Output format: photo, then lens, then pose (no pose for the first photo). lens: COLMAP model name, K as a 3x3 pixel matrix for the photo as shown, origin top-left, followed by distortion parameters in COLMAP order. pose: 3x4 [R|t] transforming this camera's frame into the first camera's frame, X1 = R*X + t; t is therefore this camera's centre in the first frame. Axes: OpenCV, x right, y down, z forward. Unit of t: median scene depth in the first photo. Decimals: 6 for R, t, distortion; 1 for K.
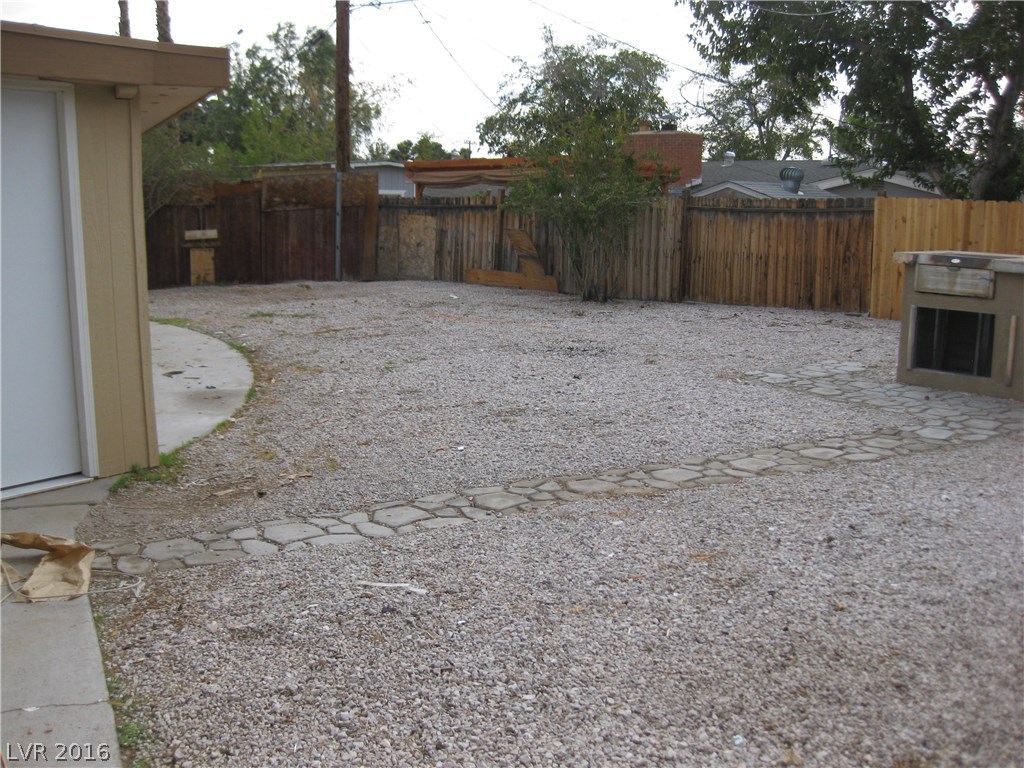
lens RADIAL K [[1068.7, 0, 514.8], [0, 1068.7, 385.2], [0, 0, 1]] dist [-0.123350, 0.000000]
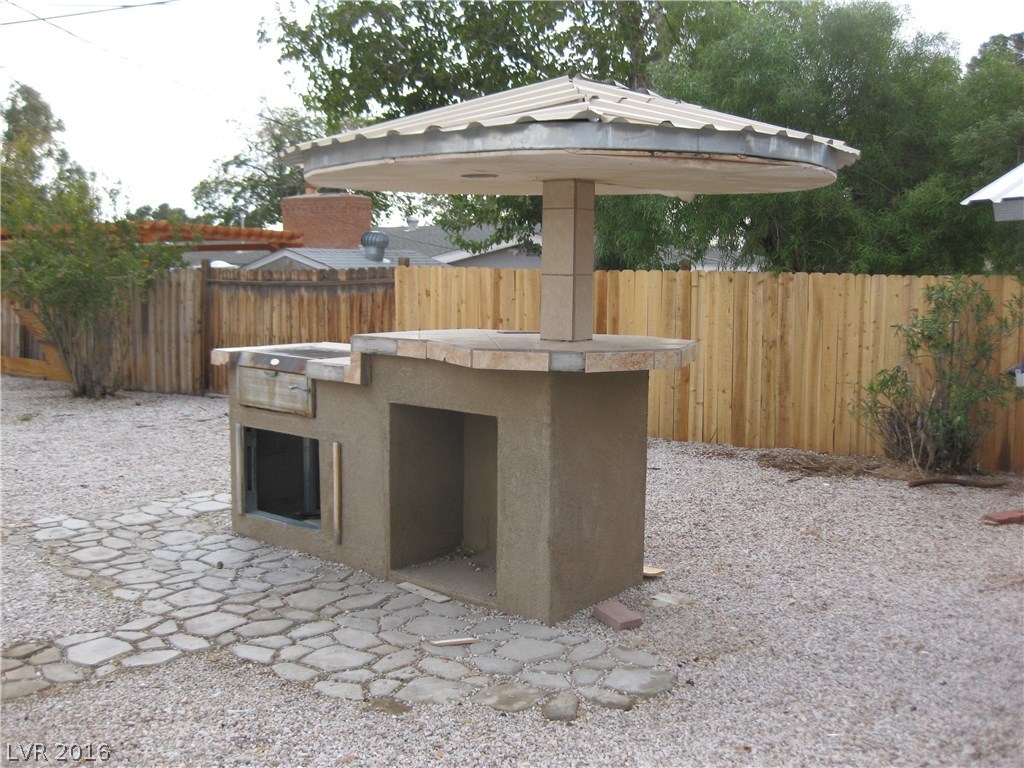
lens RADIAL K [[1068.7, 0, 508.4], [0, 1068.7, 382.1], [0, 0, 1]] dist [-0.123350, 0.000000]
pose [[0.983885, -0.020043, 0.177678, 0.255628], [0.031171, 0.997708, -0.060061, -0.033206], [-0.176067, 0.064631, 0.982254, 0.158115]]
